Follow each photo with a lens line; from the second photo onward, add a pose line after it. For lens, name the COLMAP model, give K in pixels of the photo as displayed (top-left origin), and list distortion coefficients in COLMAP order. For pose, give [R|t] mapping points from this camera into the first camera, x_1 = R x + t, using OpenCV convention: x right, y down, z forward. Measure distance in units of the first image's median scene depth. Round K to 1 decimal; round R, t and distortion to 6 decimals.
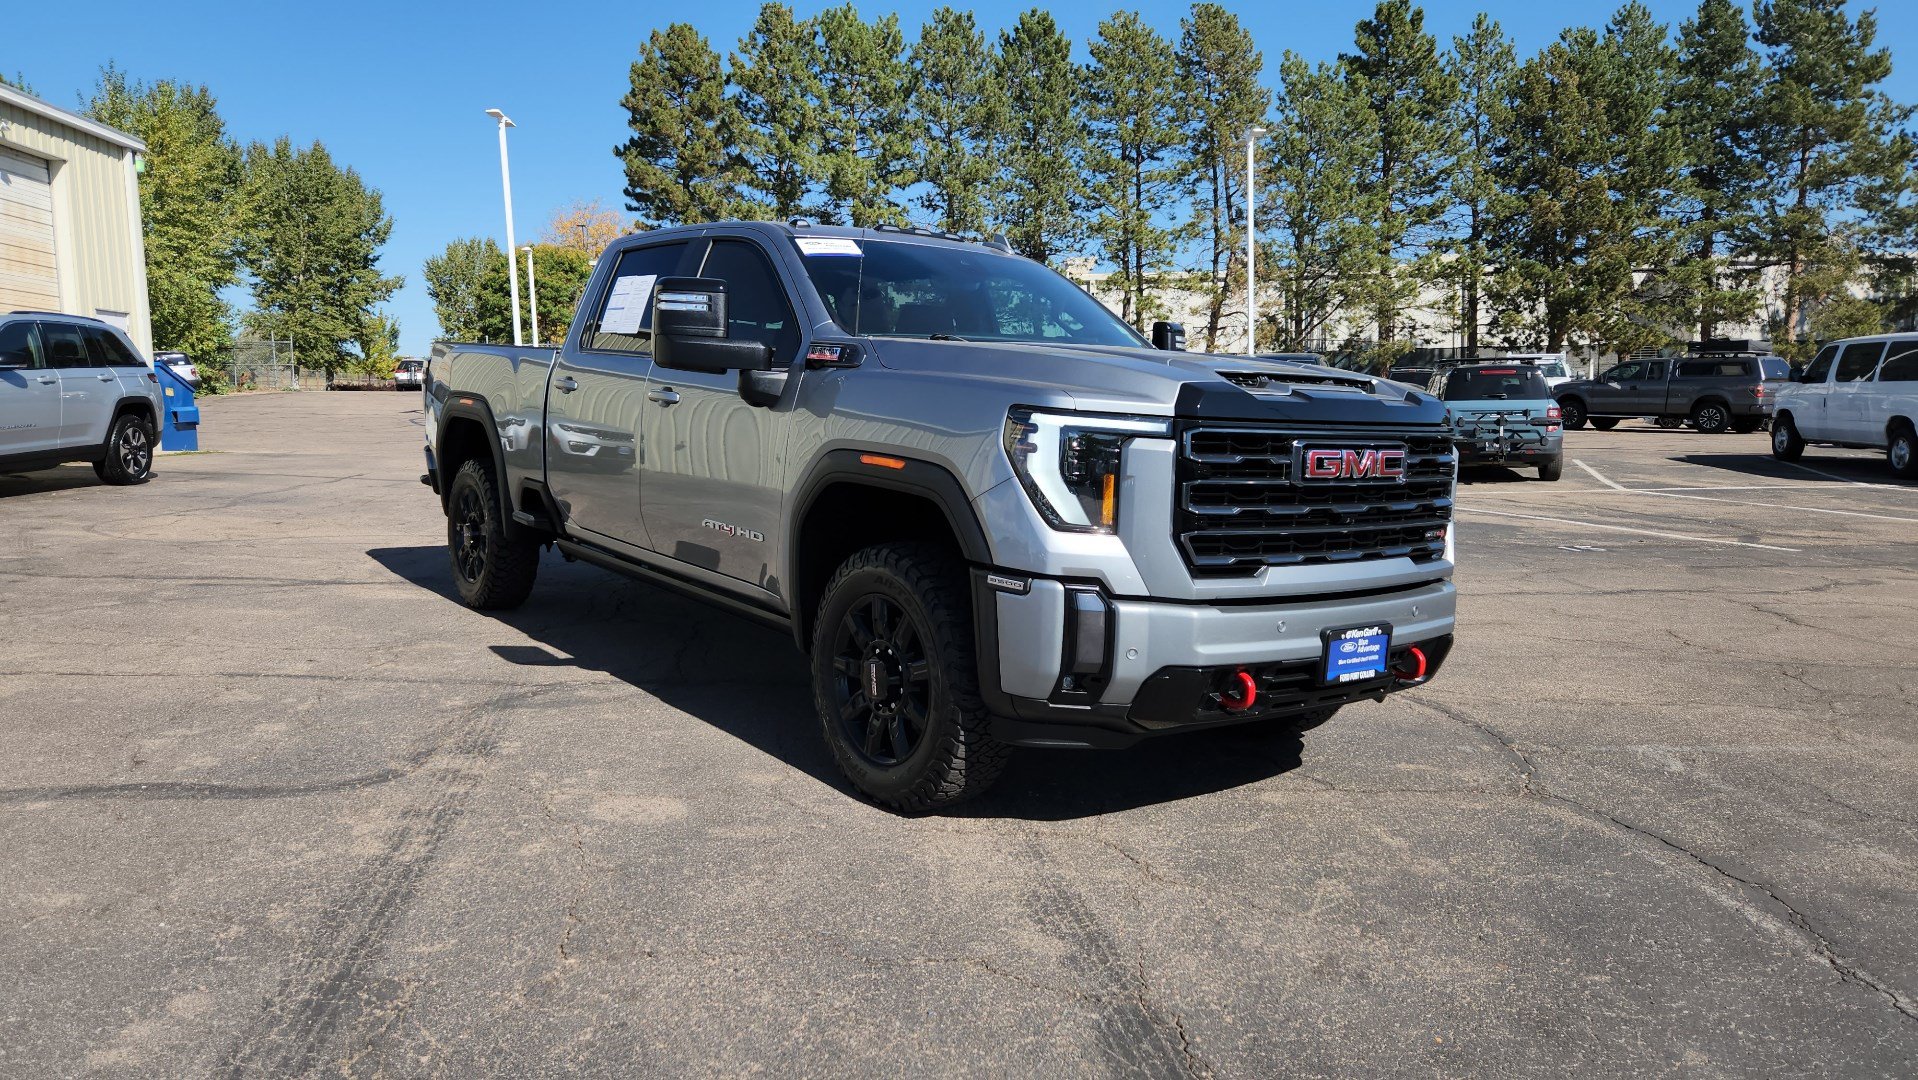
lens RADIAL K [[1279.5, 0, 938.8], [0, 1279.5, 527.1], [0, 0, 1]] dist [0.076295, -0.059826]
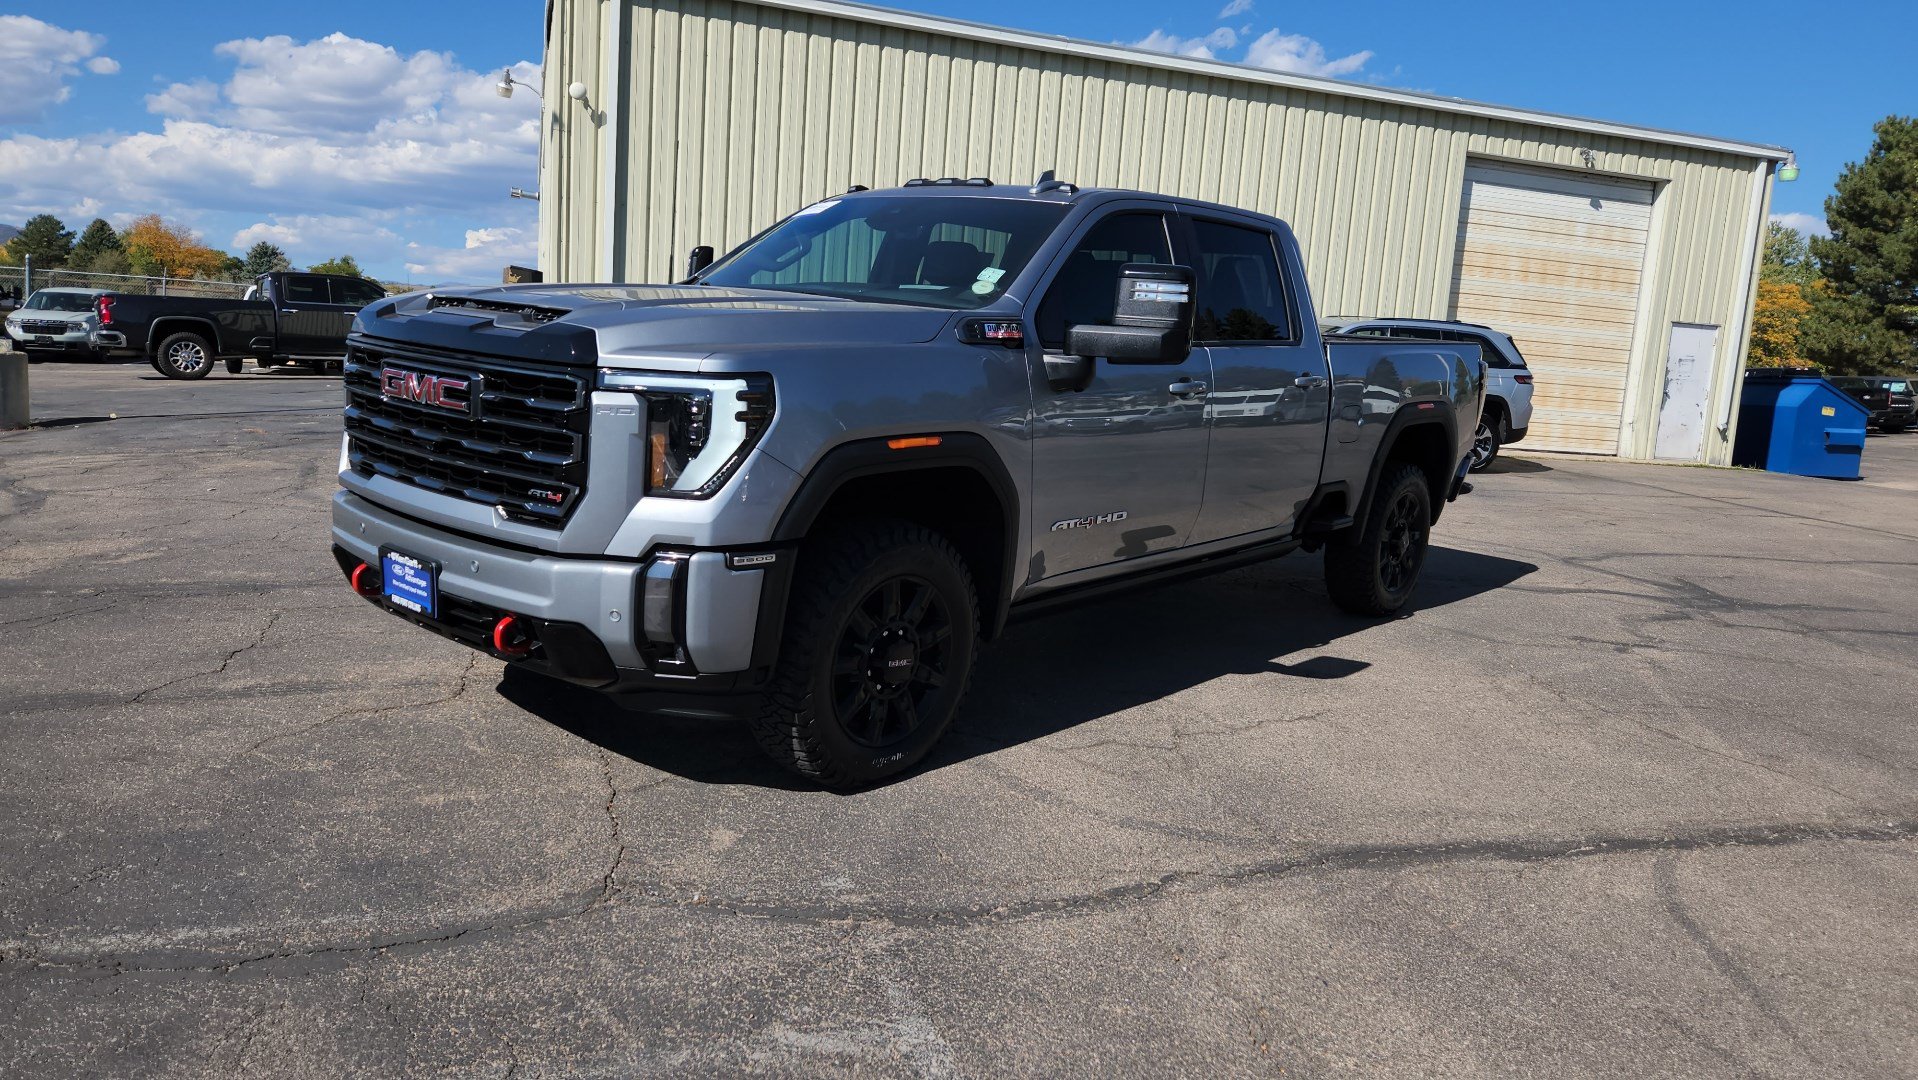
lens RADIAL K [[1281.9, 0, 937.0], [0, 1281.9, 544.9], [0, 0, 1]] dist [0.070681, -0.054877]
pose [[0.208669, 0.152908, -0.965959, 1.364322], [-0.163609, 0.979240, 0.119668, -0.113447], [0.964204, 0.133068, 0.229354, 1.164099]]
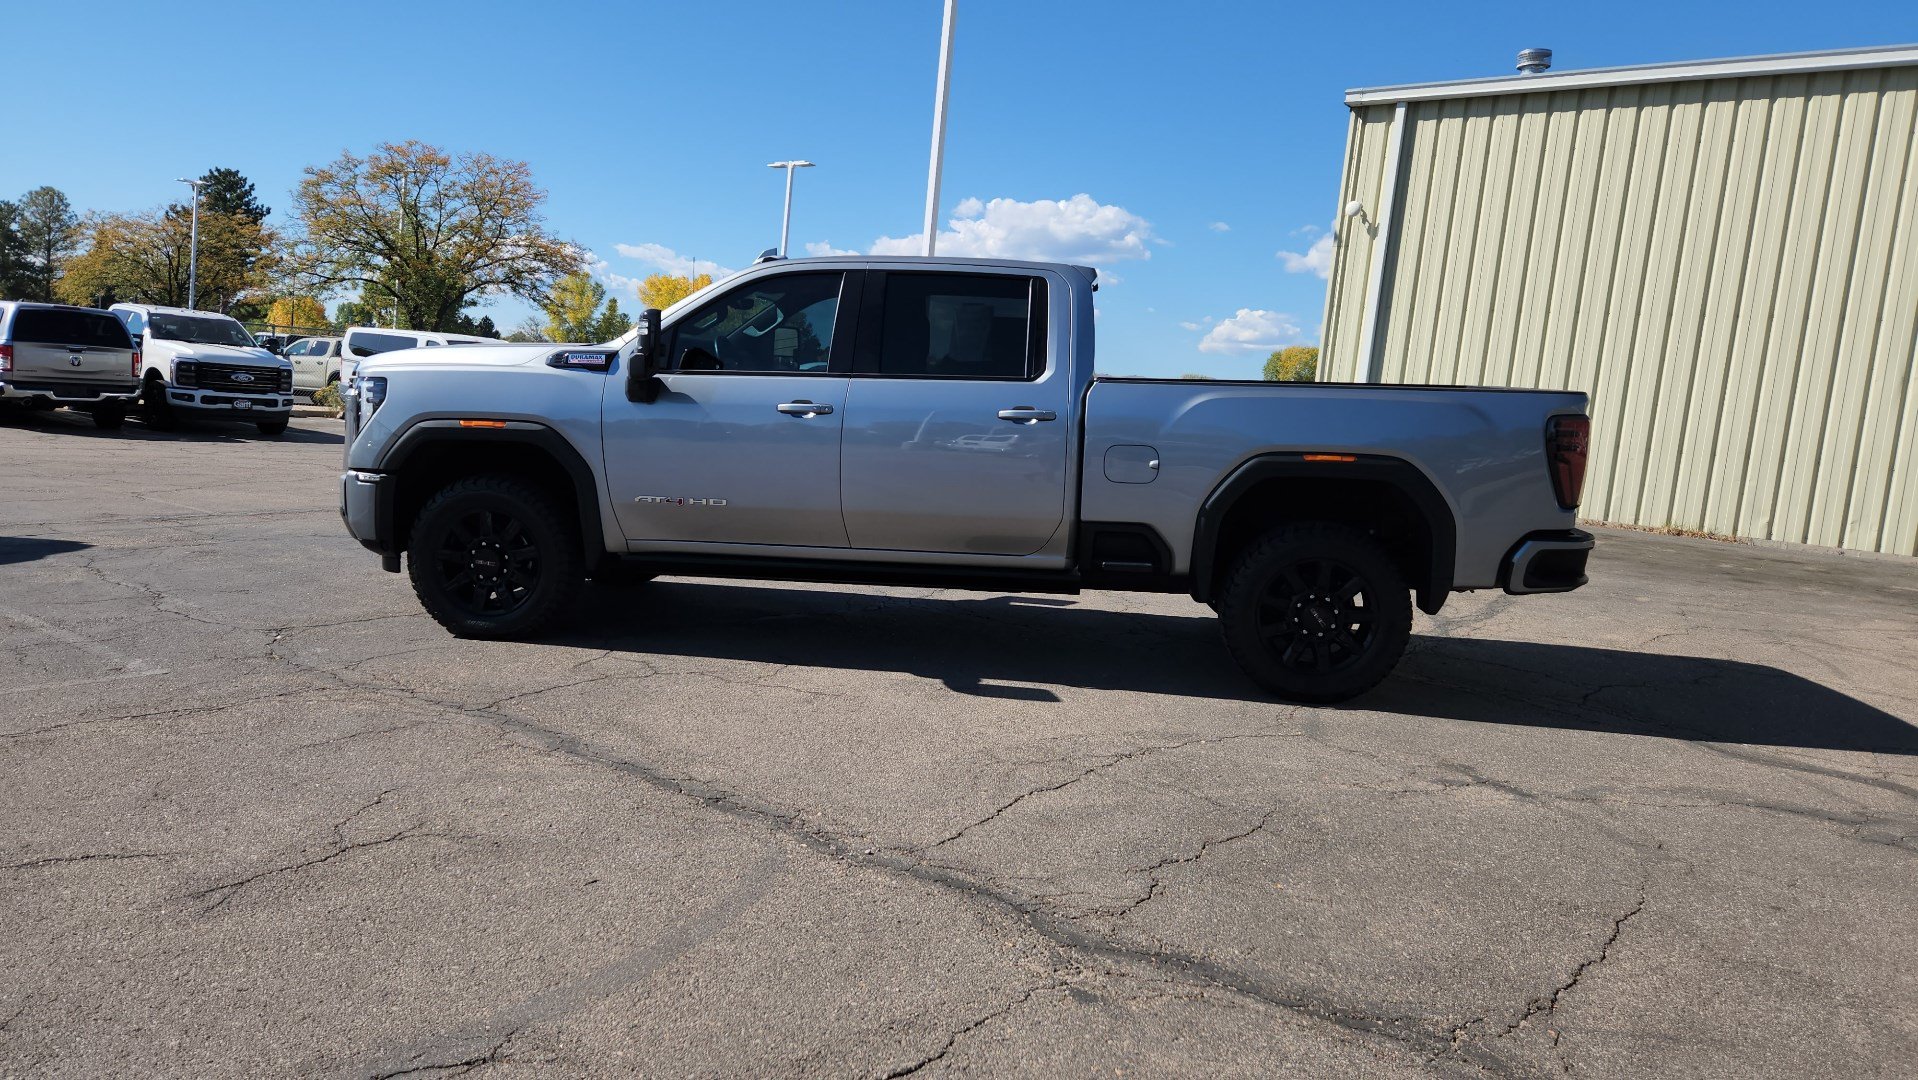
lens RADIAL K [[1279.5, 0, 938.8], [0, 1279.5, 527.1], [0, 0, 1]] dist [0.076295, -0.059826]
pose [[-0.685667, 0.021008, -0.727612, 1.182372], [-0.151266, 0.973650, 0.170658, -0.309765], [0.712025, 0.227077, -0.664422, 2.904495]]
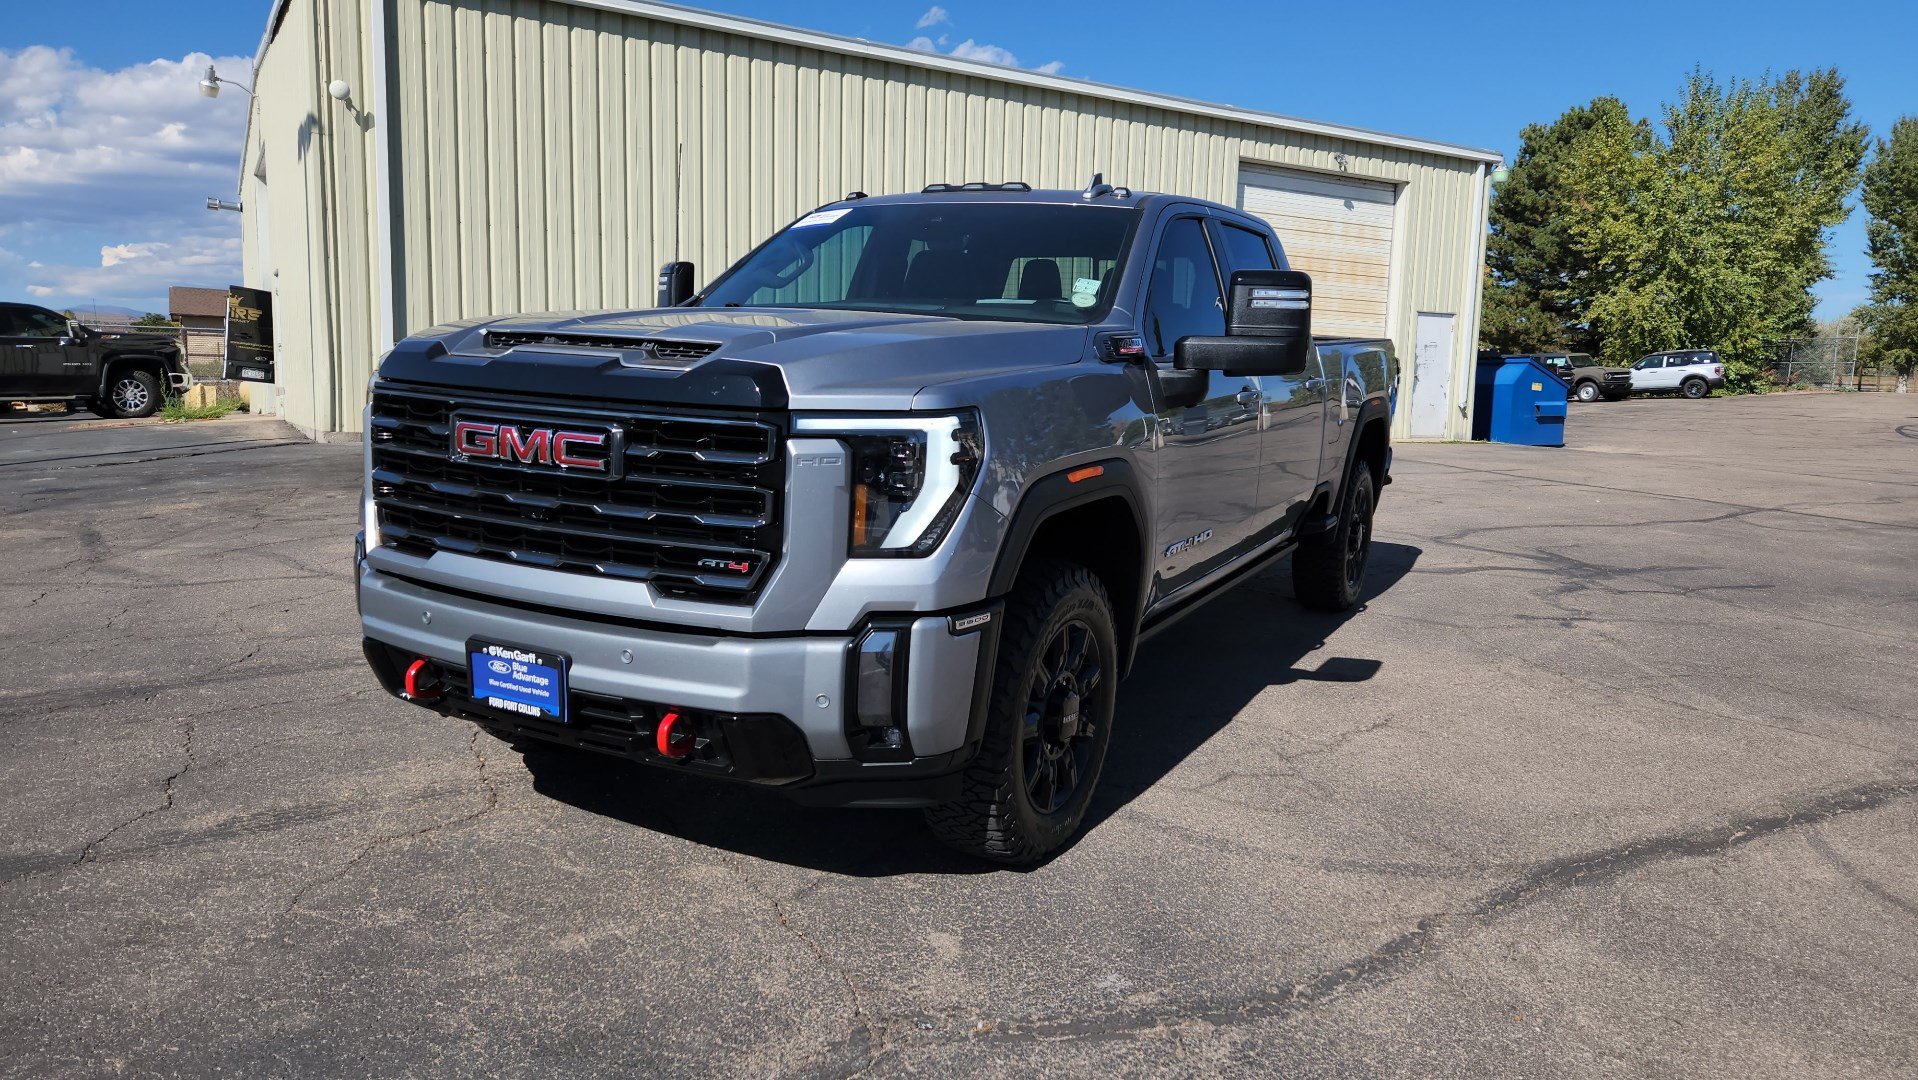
lens RADIAL K [[1283.8, 0, 959.0], [0, 1283.8, 540.0], [0, 0, 1]] dist [0.067707, -0.054089]
pose [[0.423261, 0.122959, -0.897625, 1.162877], [-0.114901, 0.990033, 0.081438, -0.086452], [0.898692, 0.068669, 0.433170, 0.896814]]
